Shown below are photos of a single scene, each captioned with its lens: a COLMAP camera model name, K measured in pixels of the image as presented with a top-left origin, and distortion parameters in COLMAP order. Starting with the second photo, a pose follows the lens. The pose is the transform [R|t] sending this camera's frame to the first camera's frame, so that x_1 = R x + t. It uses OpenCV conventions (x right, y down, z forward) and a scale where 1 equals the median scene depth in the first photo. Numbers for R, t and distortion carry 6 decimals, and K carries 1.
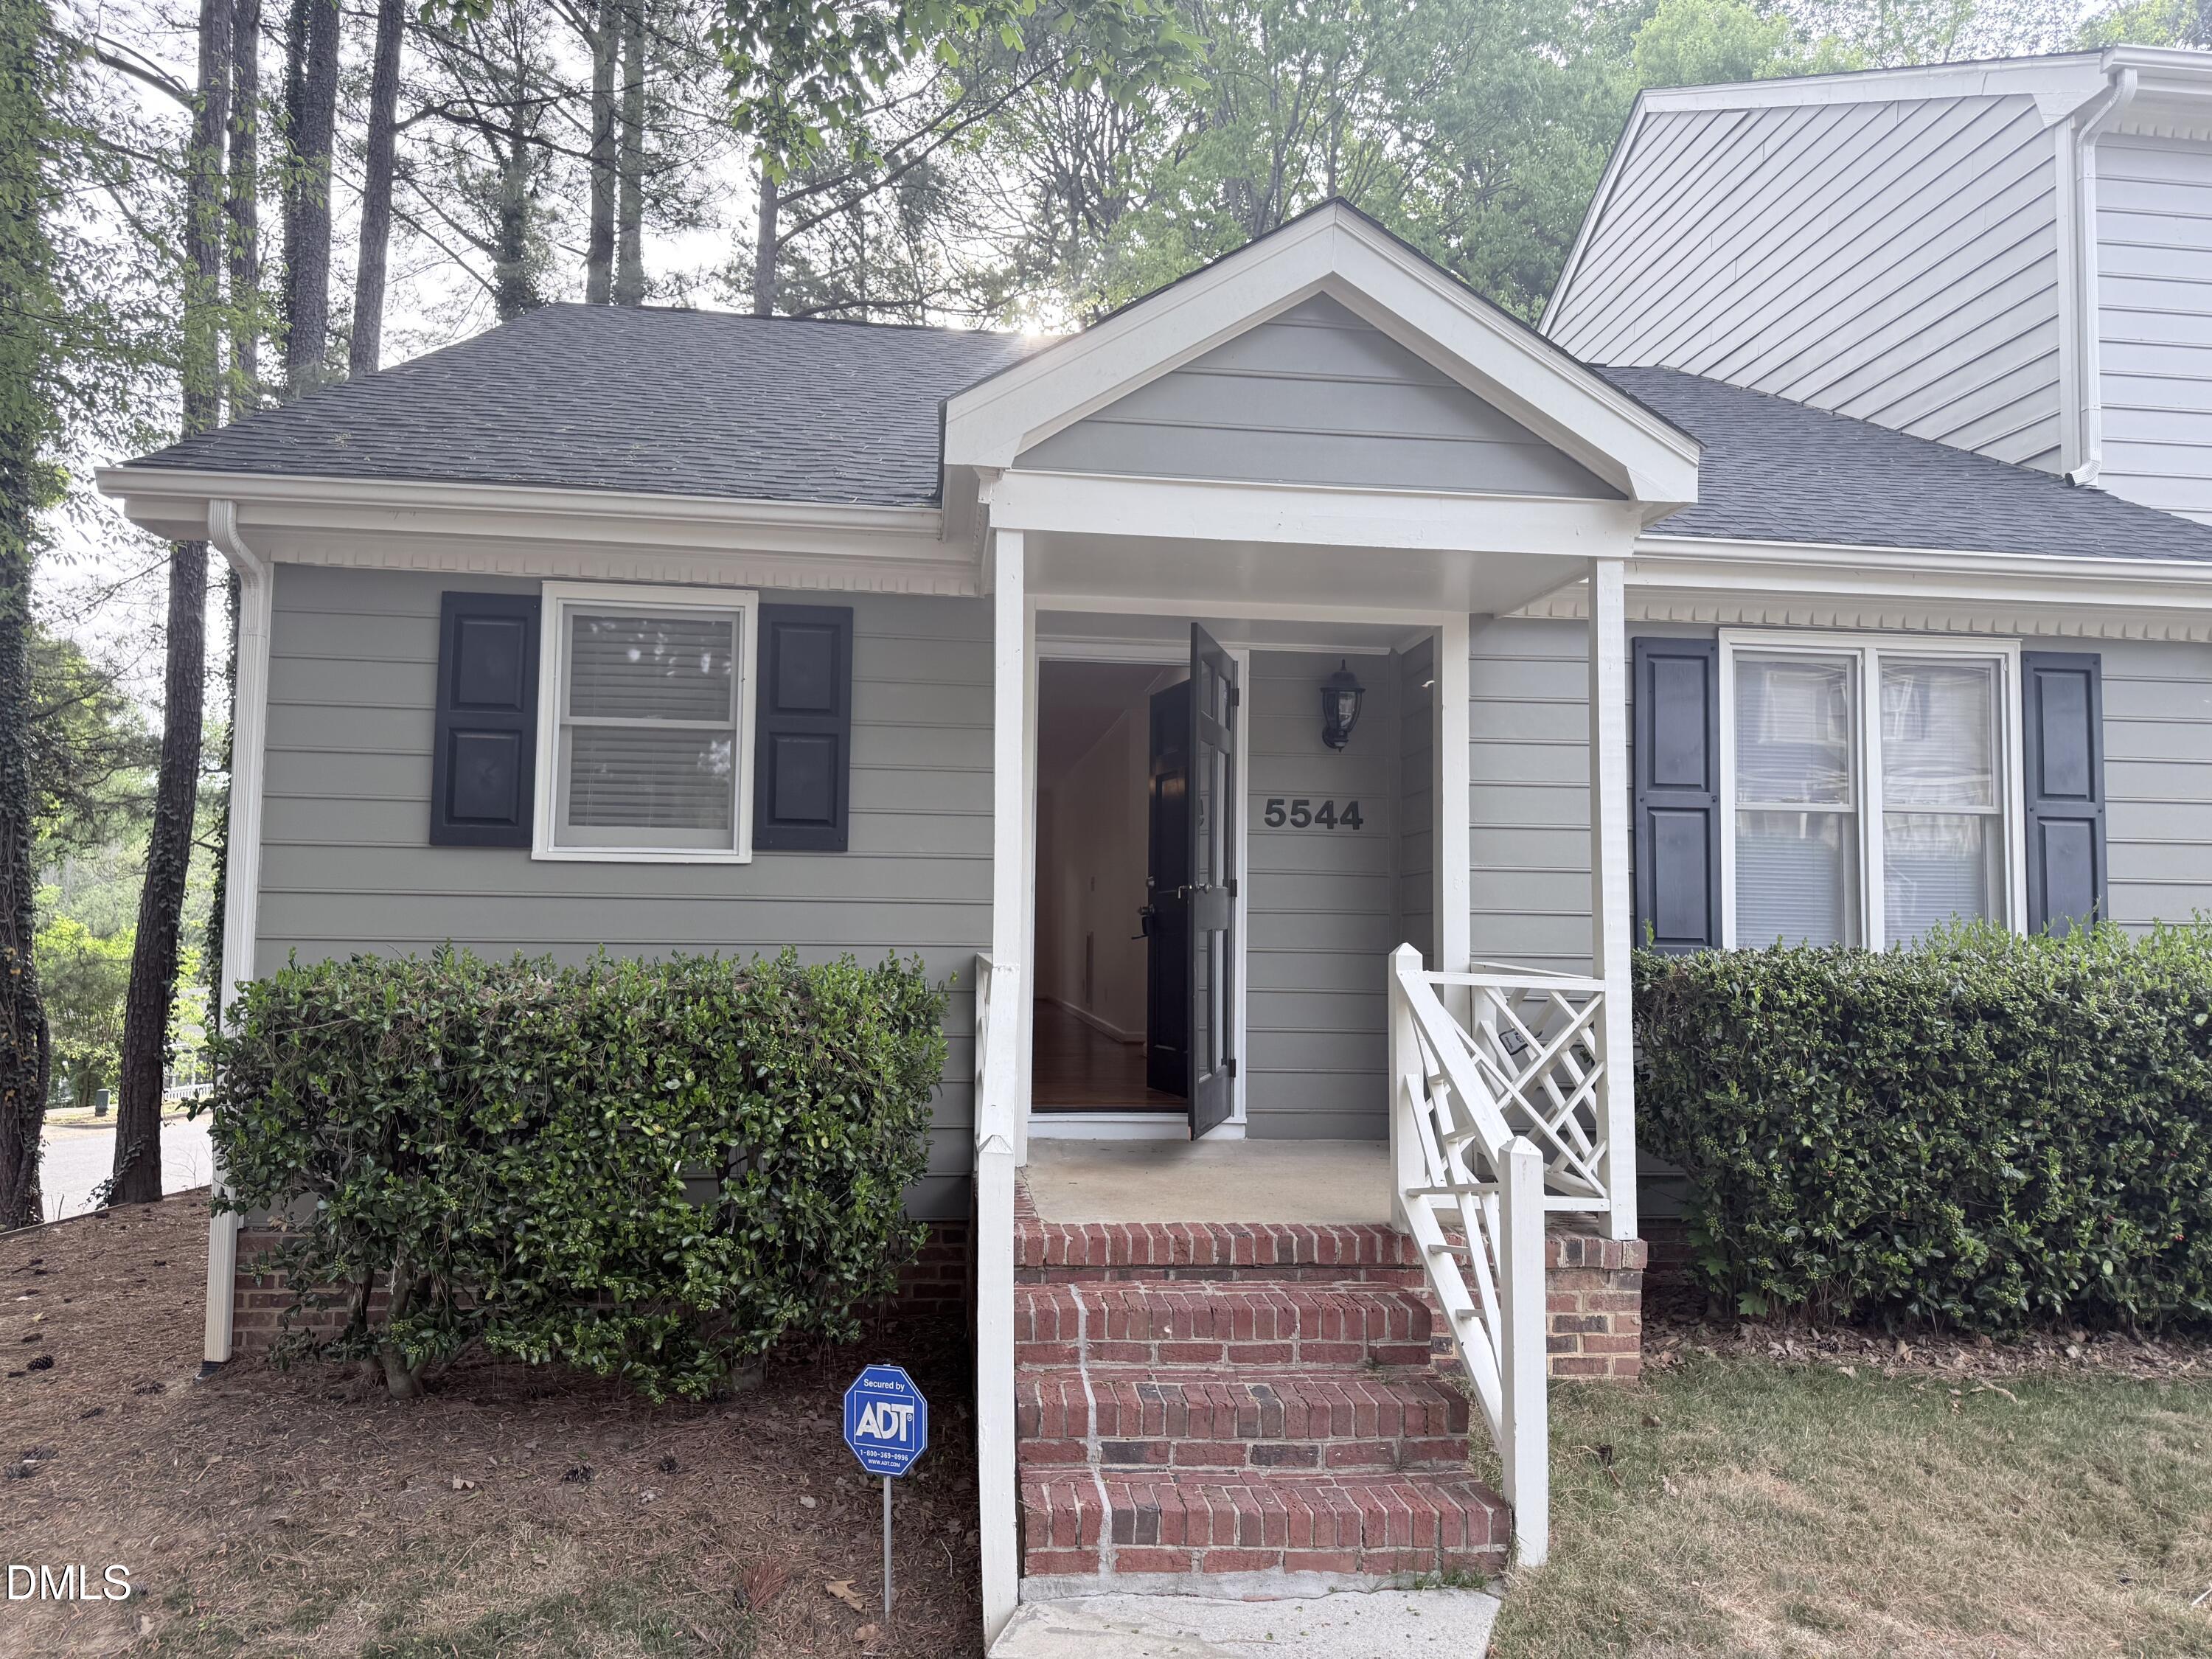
lens RADIAL K [[1576.8, 0, 1101.0], [0, 1576.8, 829.8], [0, 0, 1]] dist [0.048859, -0.059722]
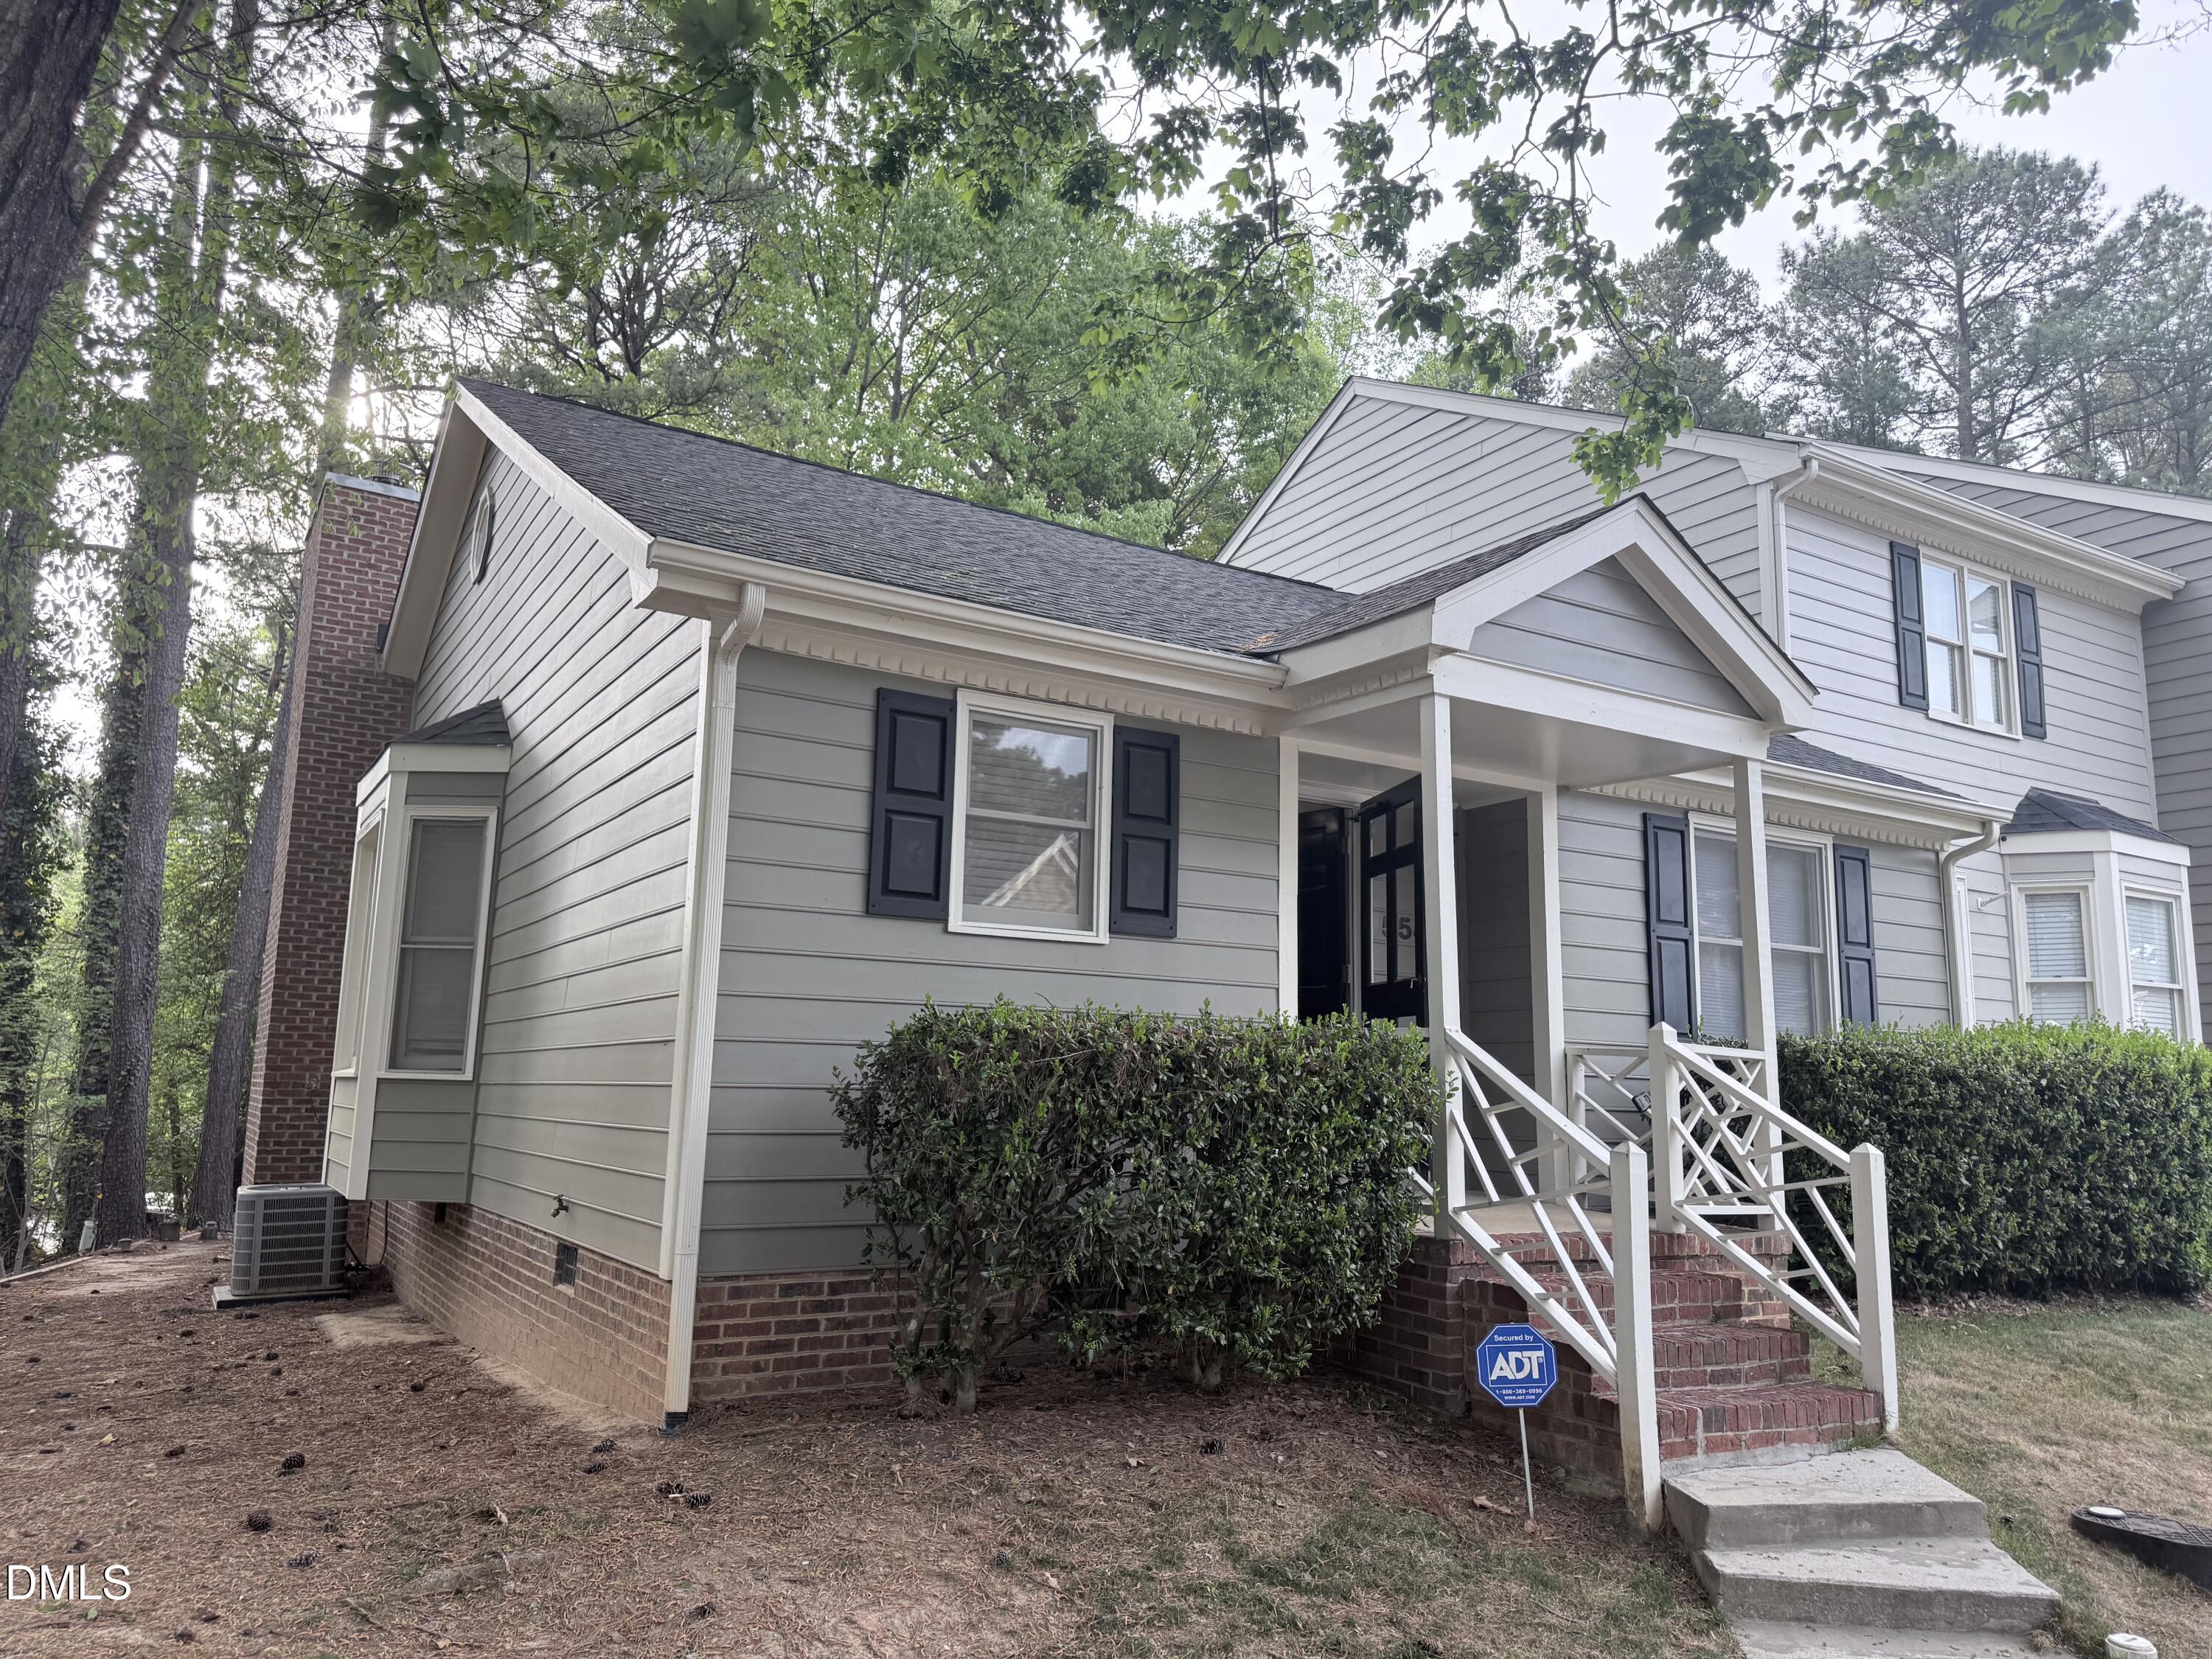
lens RADIAL K [[1576.8, 0, 1124.6], [0, 1576.8, 821.1], [0, 0, 1]] dist [0.048859, -0.059722]
pose [[0.904261, 0.078726, 0.419659, -0.829672], [-0.038117, 0.993815, -0.104303, 0.060081], [-0.425275, 0.078321, 0.901669, -0.068729]]
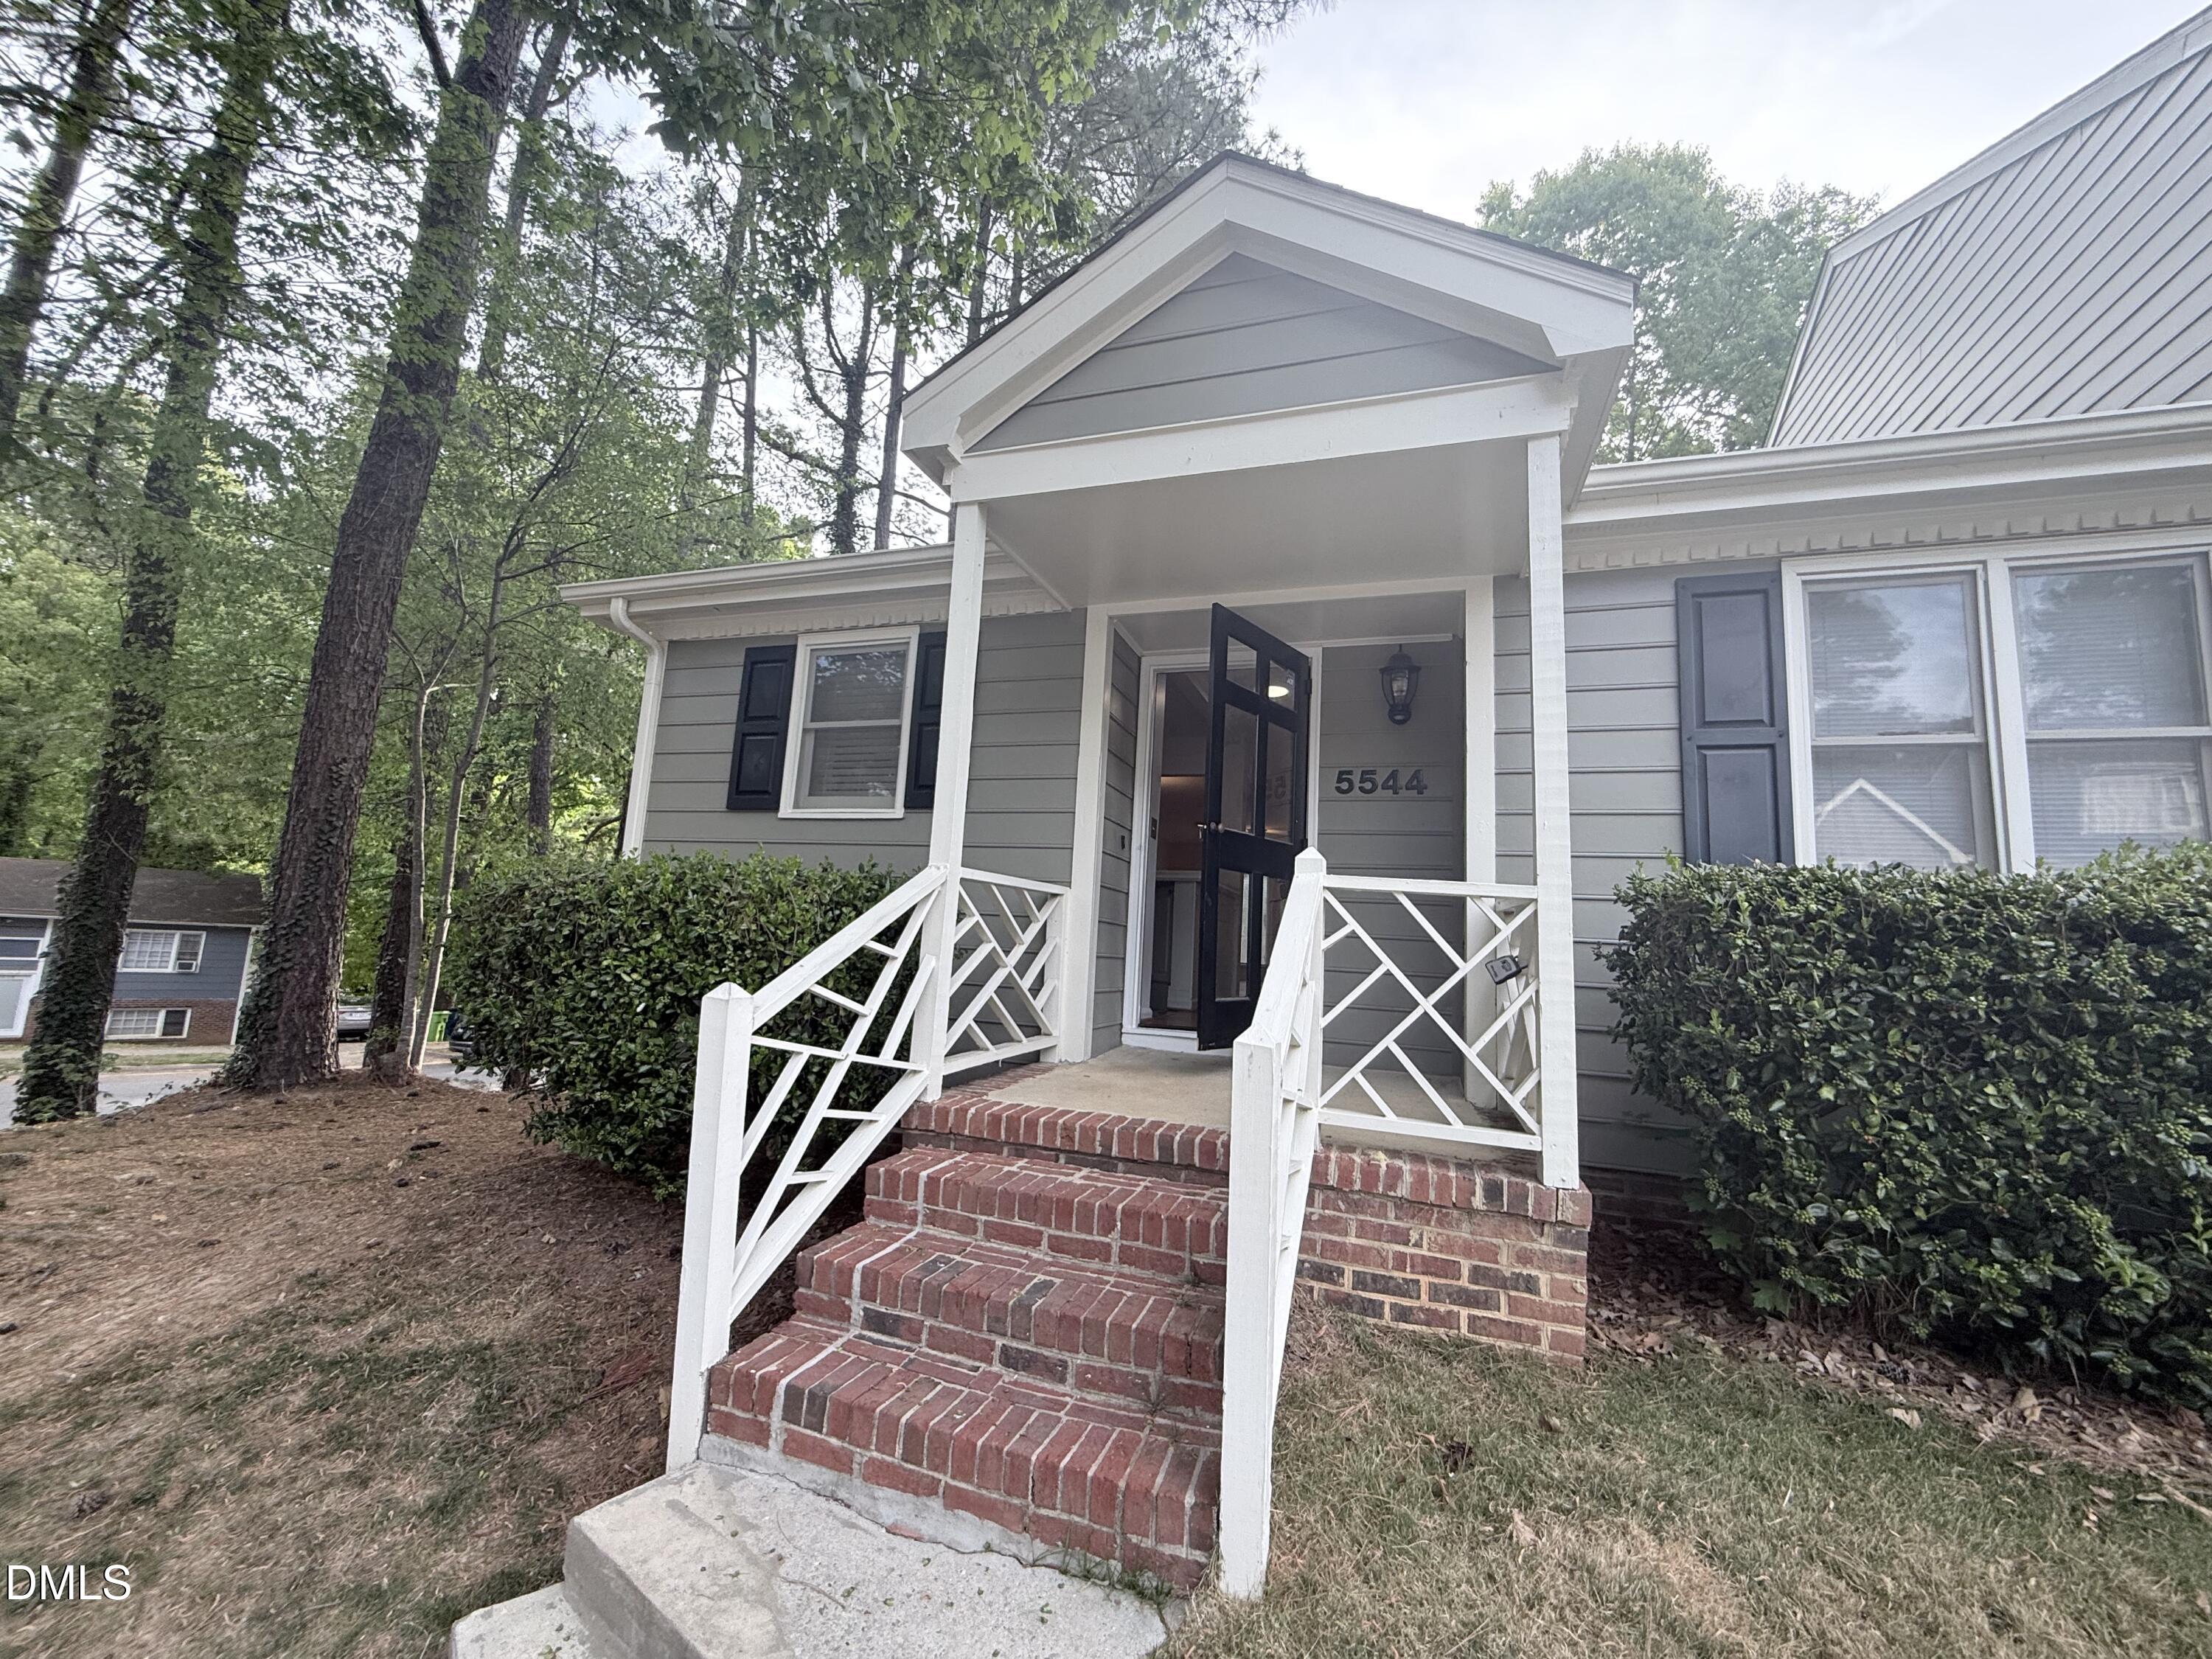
lens RADIAL K [[894.1, 0, 1102.0], [0, 894.1, 829.4], [0, 0, 1]] dist [0.001064, 0.000042]
pose [[0.900079, -0.023665, -0.435084, 0.318418], [-0.012615, 0.996690, -0.080309, 0.107000], [0.435545, 0.077773, 0.896801, 0.442735]]
